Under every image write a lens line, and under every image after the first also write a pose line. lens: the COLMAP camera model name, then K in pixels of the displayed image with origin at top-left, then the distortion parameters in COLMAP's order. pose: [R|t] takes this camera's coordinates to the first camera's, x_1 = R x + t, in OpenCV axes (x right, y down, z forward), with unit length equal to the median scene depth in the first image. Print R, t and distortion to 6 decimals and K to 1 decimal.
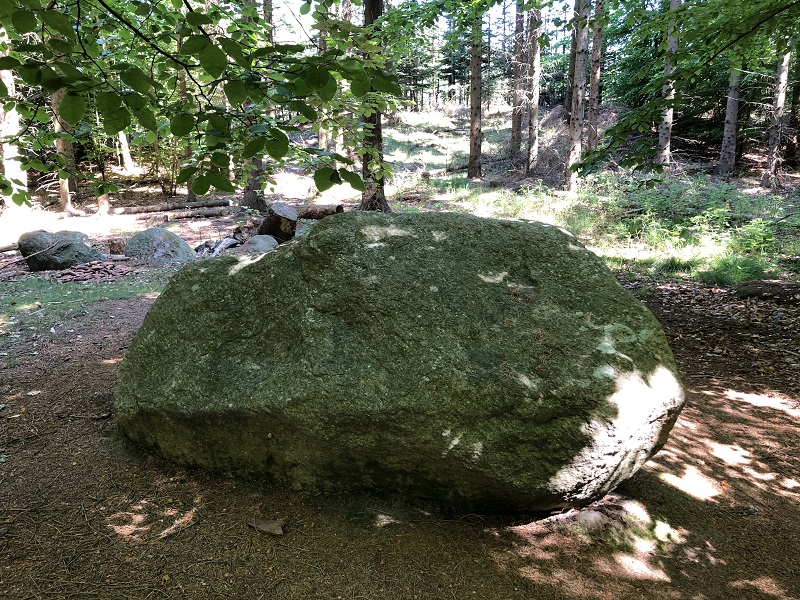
lens RADIAL K [[648.6, 0, 400.1], [0, 648.6, 300.7], [0, 0, 1]] dist [0.007424, 0.004076]
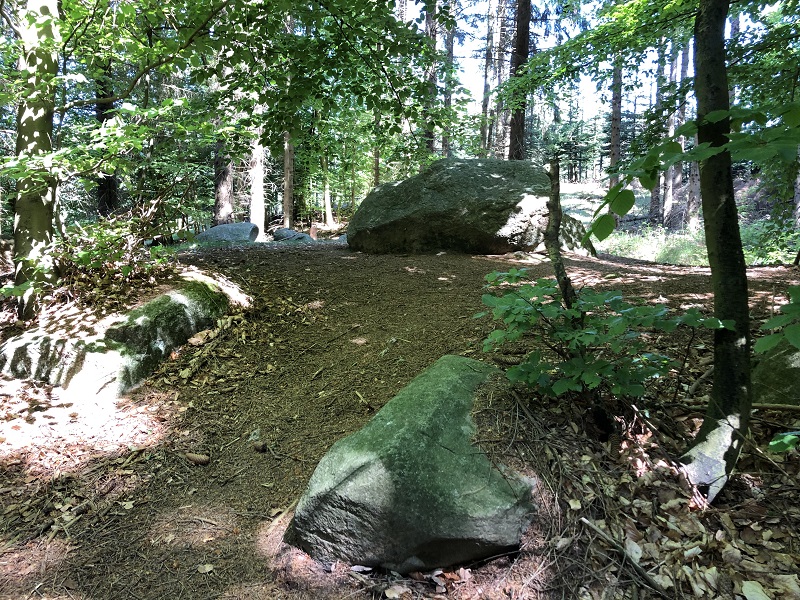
lens RADIAL K [[648.6, 0, 399.8], [0, 648.6, 299.4], [0, 0, 1]] dist [0.007424, 0.004076]
pose [[0.964291, 0.041390, -0.261591, 0.047574], [-0.074568, 0.990185, -0.118206, 0.079264], [0.254132, 0.133491, 0.957913, -0.148442]]
